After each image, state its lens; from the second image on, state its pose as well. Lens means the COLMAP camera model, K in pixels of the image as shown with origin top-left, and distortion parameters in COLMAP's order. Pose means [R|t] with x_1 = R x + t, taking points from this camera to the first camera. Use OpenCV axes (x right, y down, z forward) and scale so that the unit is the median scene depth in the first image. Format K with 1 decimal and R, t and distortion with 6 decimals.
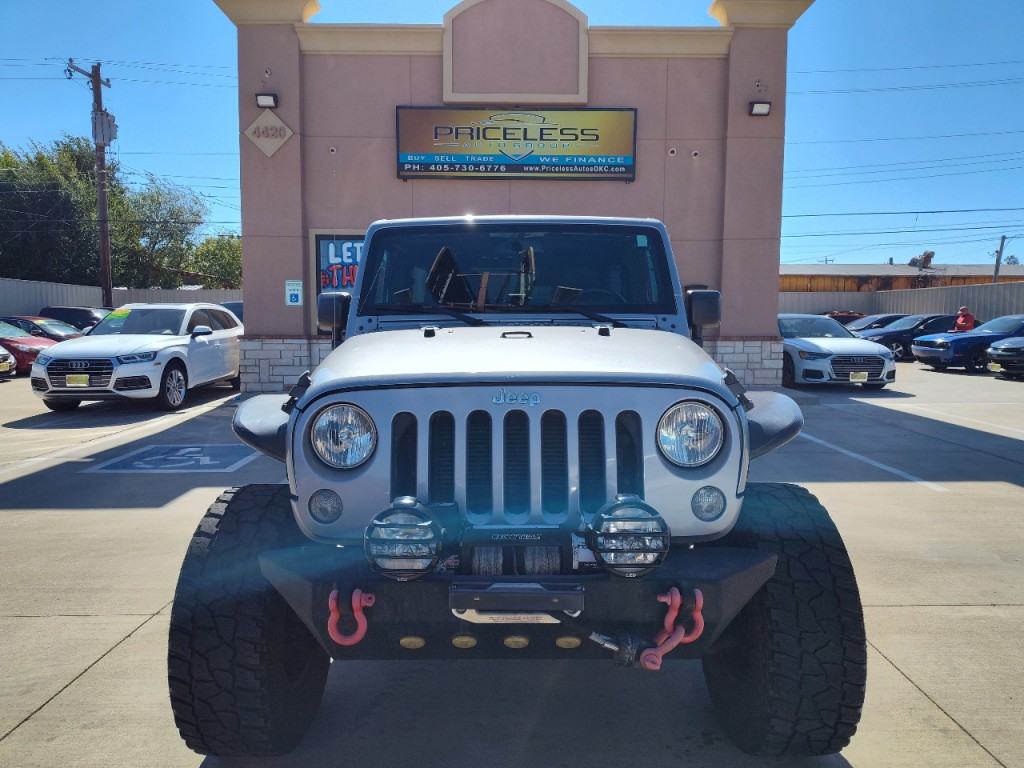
lens RADIAL K [[684.7, 0, 512.0], [0, 684.7, 384.0], [0, 0, 1]] dist [0.014993, -0.002292]
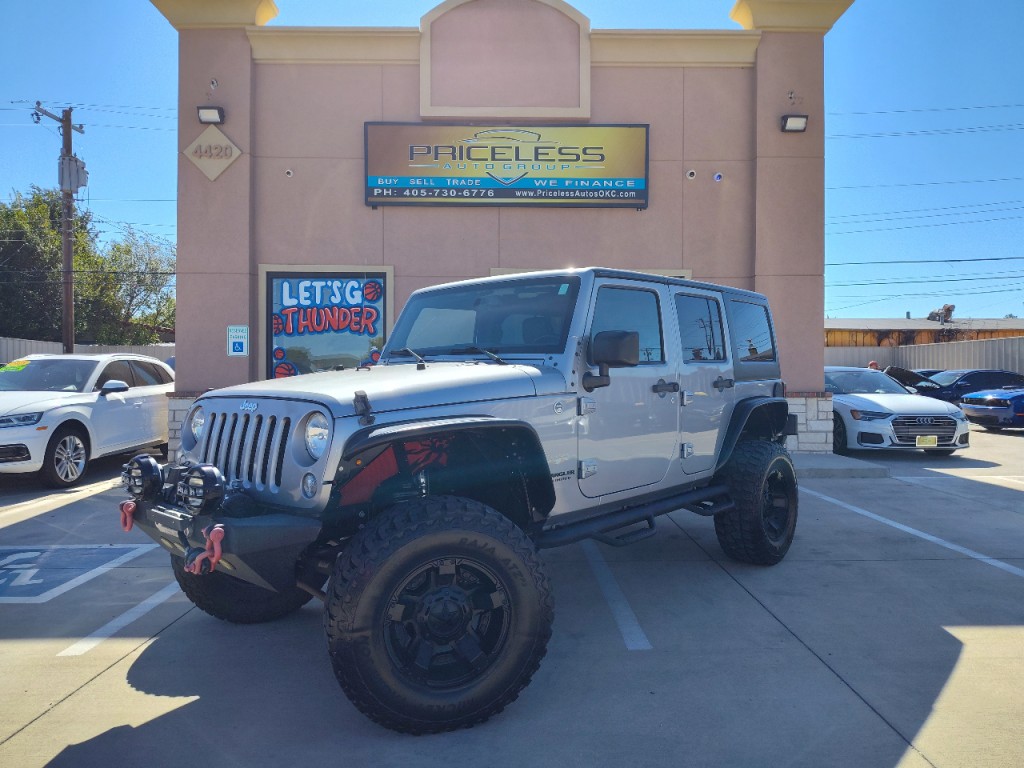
lens RADIAL K [[684.7, 0, 512.0], [0, 684.7, 384.0], [0, 0, 1]] dist [0.014993, -0.002292]
pose [[0.999996, -0.002446, -0.001245, 0.013217], [0.002329, 0.996244, -0.086561, -0.008726], [0.001452, 0.086558, 0.996246, 0.182786]]
